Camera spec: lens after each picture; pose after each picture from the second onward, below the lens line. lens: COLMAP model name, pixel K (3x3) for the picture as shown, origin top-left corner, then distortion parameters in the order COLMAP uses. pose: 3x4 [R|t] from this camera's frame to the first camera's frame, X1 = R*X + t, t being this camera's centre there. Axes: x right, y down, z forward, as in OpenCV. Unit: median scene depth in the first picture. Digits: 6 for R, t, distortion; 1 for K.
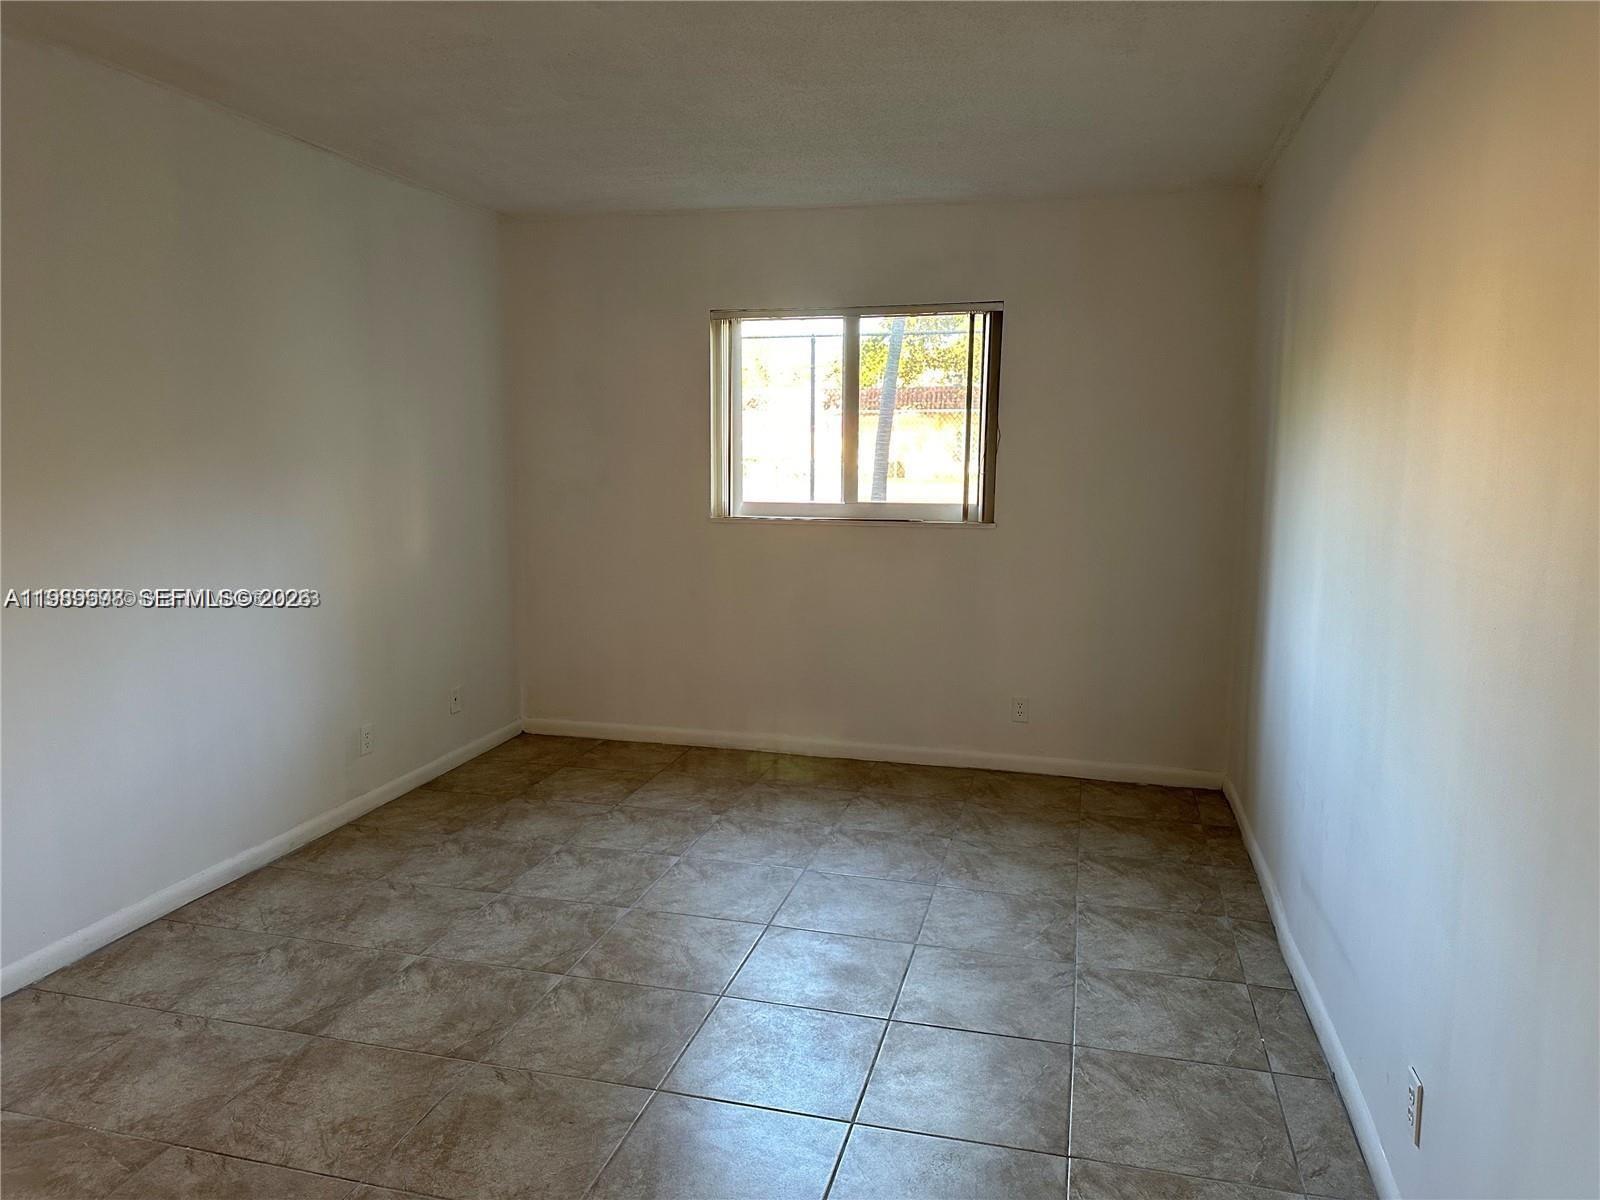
lens RADIAL K [[1117.7, 0, 800.0], [0, 1117.7, 600.0], [0, 0, 1]] dist [0.181858, -0.102205]
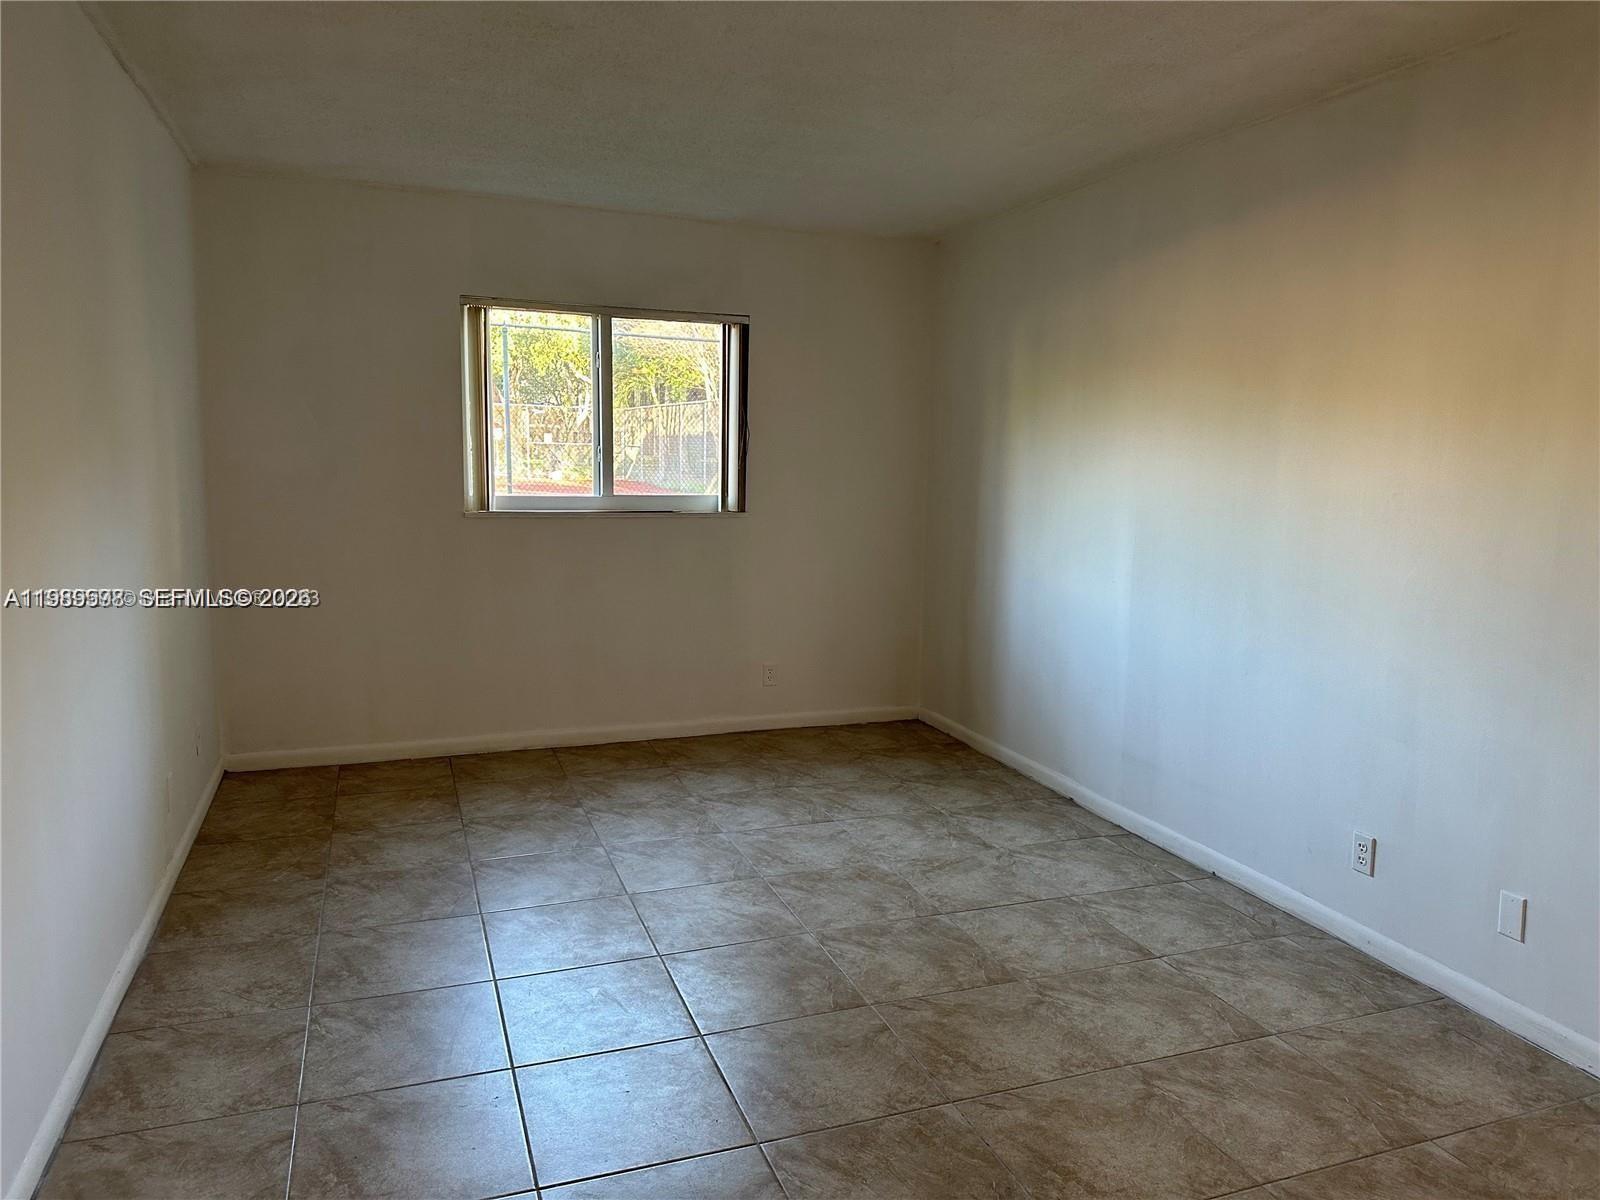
lens RADIAL K [[1117.7, 0, 800.0], [0, 1117.7, 600.0], [0, 0, 1]] dist [0.181858, -0.102205]
pose [[0.818777, -0.069109, 0.569938, -0.440905], [0.065808, 0.997483, 0.026412, -0.007065], [-0.570328, 0.015882, 0.821263, 0.050218]]
